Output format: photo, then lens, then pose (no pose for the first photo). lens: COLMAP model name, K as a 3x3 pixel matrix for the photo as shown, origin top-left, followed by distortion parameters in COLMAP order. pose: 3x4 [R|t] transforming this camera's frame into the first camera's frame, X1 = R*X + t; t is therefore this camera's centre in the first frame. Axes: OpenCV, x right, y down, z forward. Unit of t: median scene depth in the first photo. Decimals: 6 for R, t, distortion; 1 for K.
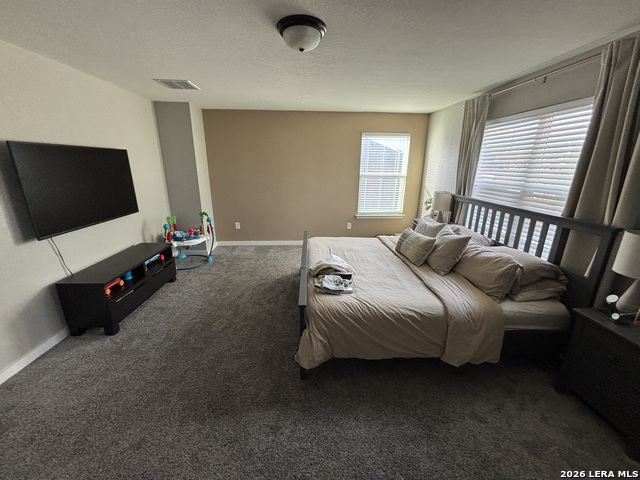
lens RADIAL K [[258.7, 0, 318.3], [0, 258.7, 239.3], [0, 0, 1]] dist [-0.001287, -0.000055]
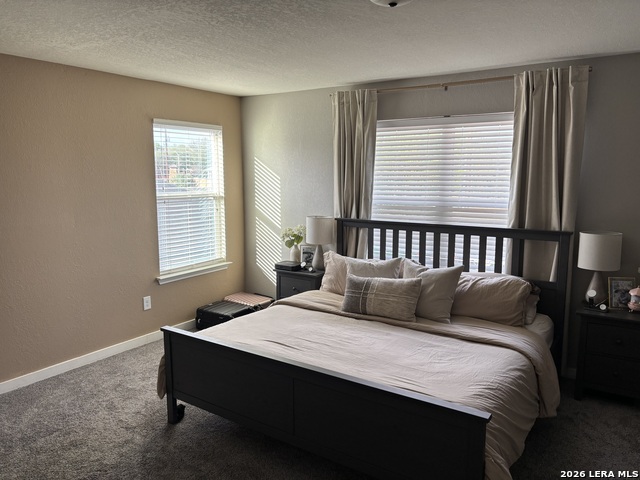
lens RADIAL K [[479.4, 0, 320.0], [0, 479.4, 240.0], [0, 0, 1]] dist [0.001682, 0.000935]
pose [[0.593742, -0.121839, 0.795378, -0.823543], [0.231666, 0.972500, -0.023965, -0.149574], [-0.770585, 0.198491, 0.605640, 0.417901]]
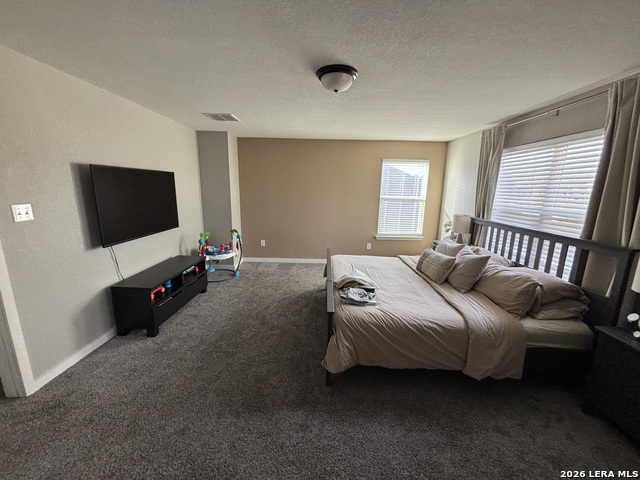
lens RADIAL K [[258.7, 0, 318.3], [0, 258.7, 239.3], [0, 0, 1]] dist [-0.001287, -0.000055]
pose [[0.997765, 0.025280, -0.061851, -0.041342], [-0.030589, 0.995786, -0.086456, 0.033066], [0.059404, 0.088155, 0.994334, -0.087130]]
